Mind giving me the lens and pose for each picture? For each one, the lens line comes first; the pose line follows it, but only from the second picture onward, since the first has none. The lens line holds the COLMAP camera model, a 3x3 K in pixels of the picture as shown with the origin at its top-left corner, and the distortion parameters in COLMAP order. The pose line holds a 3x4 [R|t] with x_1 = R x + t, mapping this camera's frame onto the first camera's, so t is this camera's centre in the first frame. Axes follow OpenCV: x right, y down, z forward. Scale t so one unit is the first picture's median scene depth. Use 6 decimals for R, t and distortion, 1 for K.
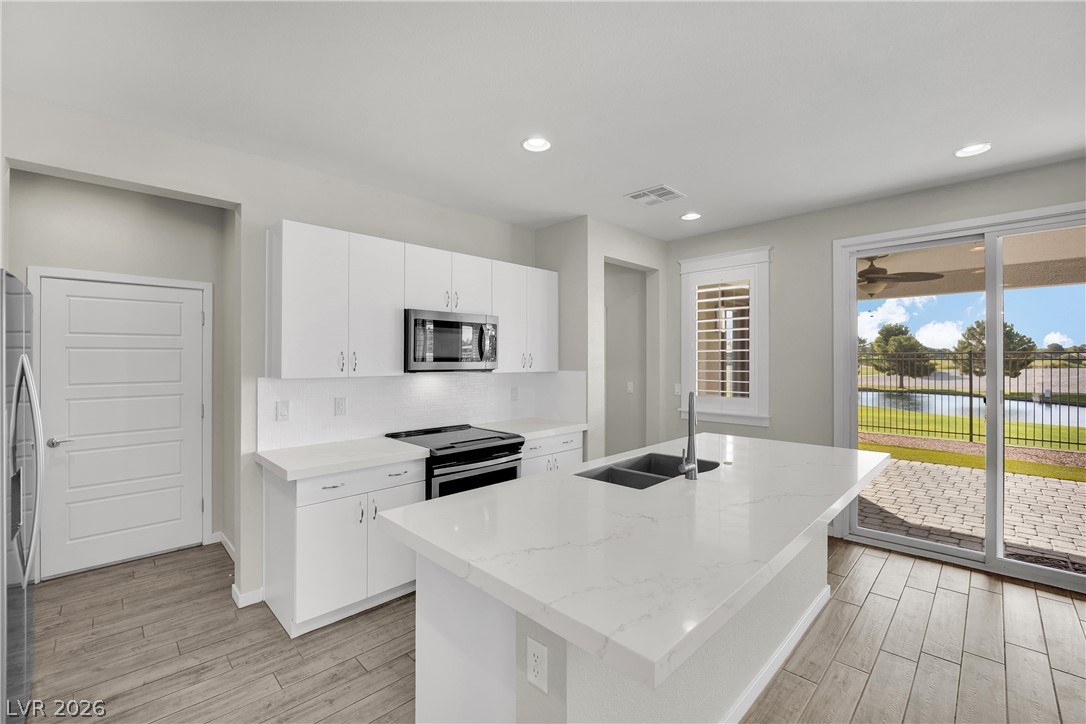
lens RADIAL K [[453.0, 0, 520.6], [0, 453.0, 359.4], [0, 0, 1]] dist [-0.002362, -0.000102]
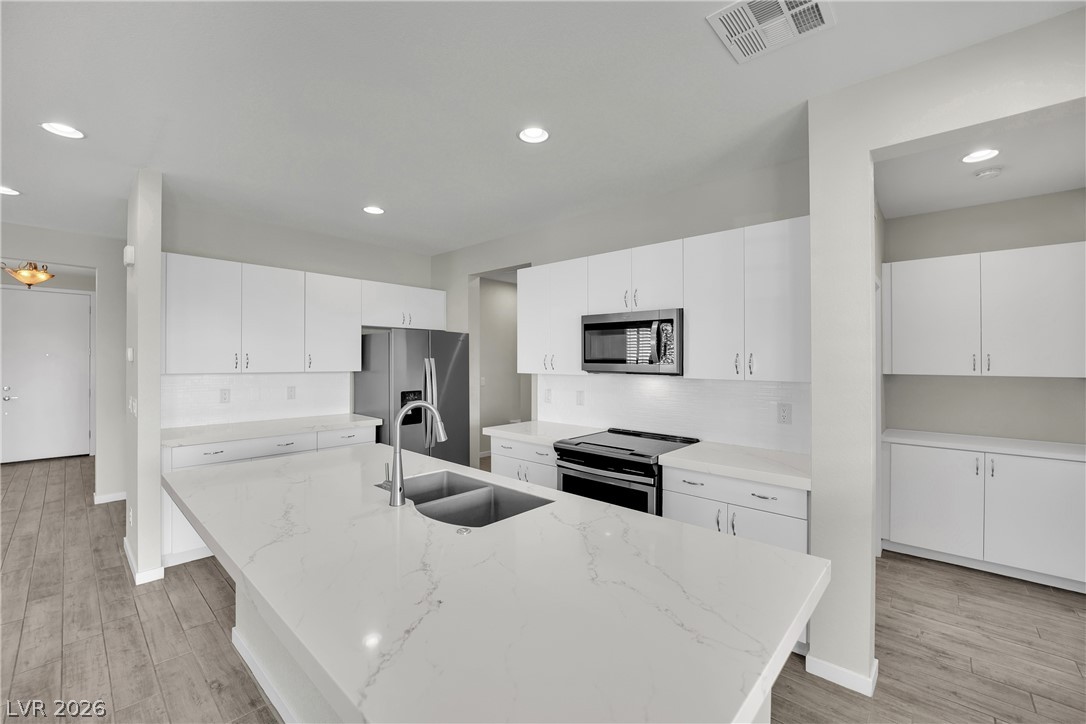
lens RADIAL K [[437.3, 0, 542.0], [0, 437.3, 358.6], [0, 0, 1]] dist [-0.001377, 0.000005]
pose [[0.070512, 0.000062, -0.997511, 0.719669], [0.005865, 0.999983, 0.000477, -0.006606], [0.997494, -0.005884, 0.070511, 0.720651]]
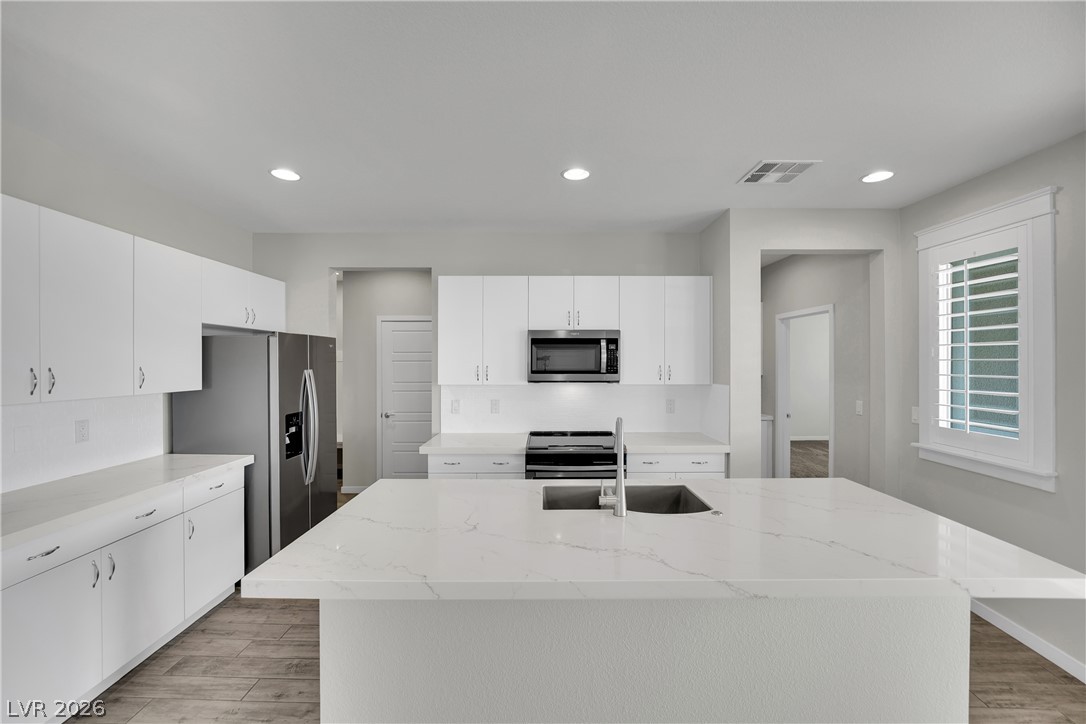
lens RADIAL K [[442.1, 0, 538.7], [0, 442.1, 358.9], [0, 0, 1]] dist [-0.009733, 0.000270]
pose [[0.725319, -0.000698, -0.688412, 0.512624], [0.003928, 0.999987, 0.003125, -0.033507], [0.688401, -0.004971, 0.725313, 0.138041]]
